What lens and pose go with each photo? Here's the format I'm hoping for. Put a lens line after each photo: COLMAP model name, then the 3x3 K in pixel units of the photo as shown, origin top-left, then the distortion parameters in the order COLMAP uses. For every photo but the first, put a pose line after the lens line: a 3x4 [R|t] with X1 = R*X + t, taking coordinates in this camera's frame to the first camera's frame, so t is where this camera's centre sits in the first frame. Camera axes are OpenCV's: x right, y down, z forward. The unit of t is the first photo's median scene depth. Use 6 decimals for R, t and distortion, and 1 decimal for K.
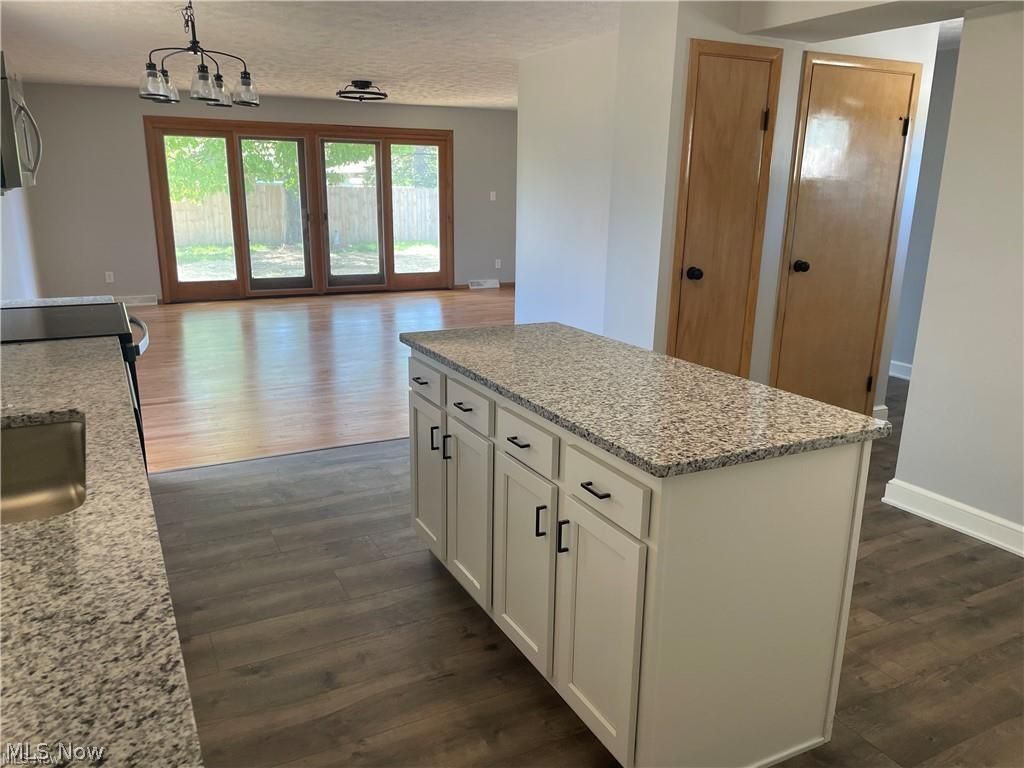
lens RADIAL K [[772.5, 0, 503.5], [0, 772.5, 391.0], [0, 0, 1]] dist [0.075570, -0.101650]
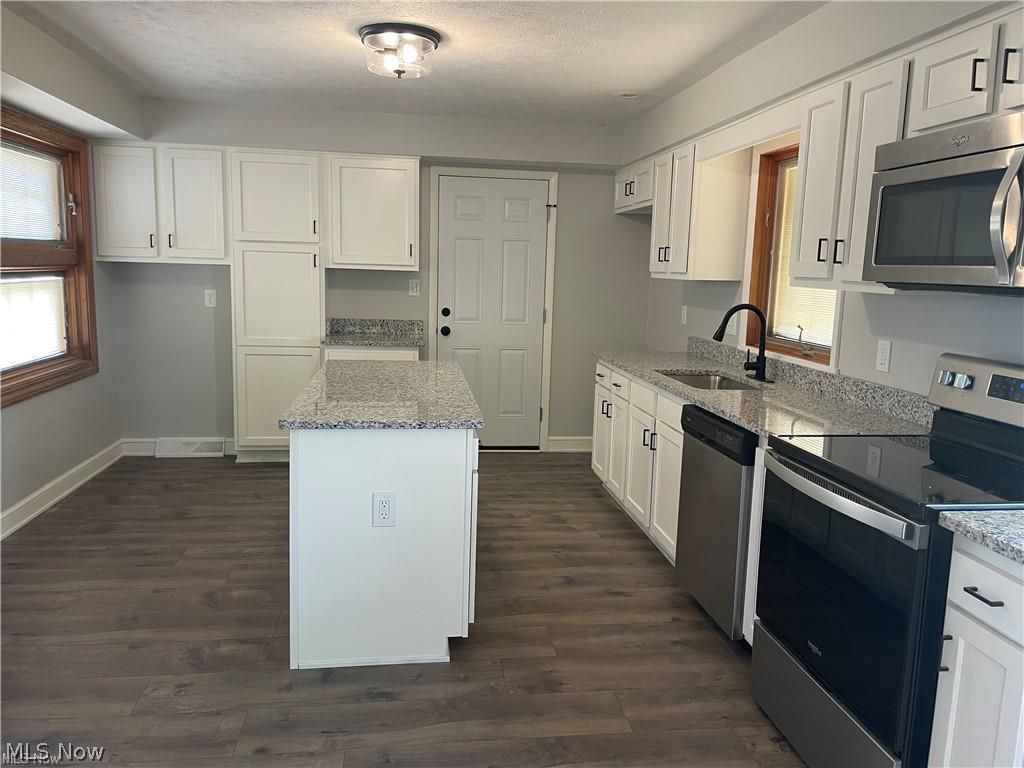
lens RADIAL K [[772.5, 0, 511.1], [0, 772.5, 379.1], [0, 0, 1]] dist [0.075570, -0.101650]
pose [[-0.943480, -0.088357, 0.319435, -0.131647], [0.043561, 0.922389, 0.383798, -0.136072], [-0.328555, 0.376020, -0.866407, 0.511825]]
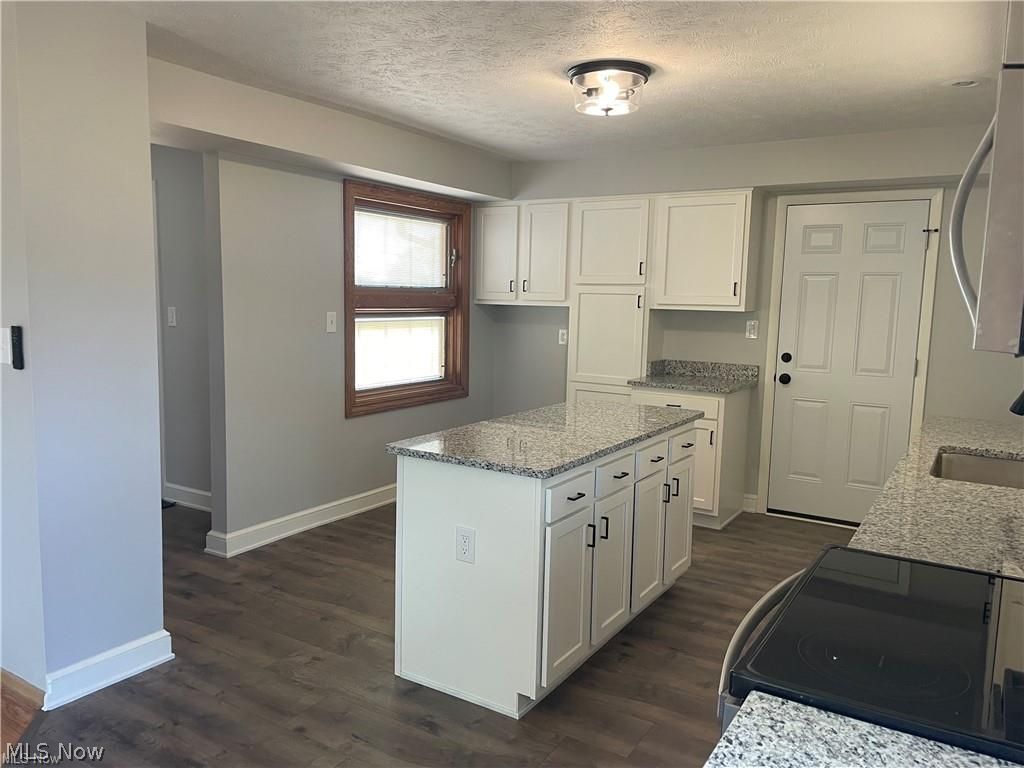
lens RADIAL K [[772.5, 0, 505.7], [0, 772.5, 386.9], [0, 0, 1]] dist [0.075570, -0.101650]
pose [[-0.510157, -0.129029, 0.850348, -0.240652], [0.192320, 0.946535, 0.259005, -0.113726], [-0.838304, 0.295672, -0.458067, 0.406964]]
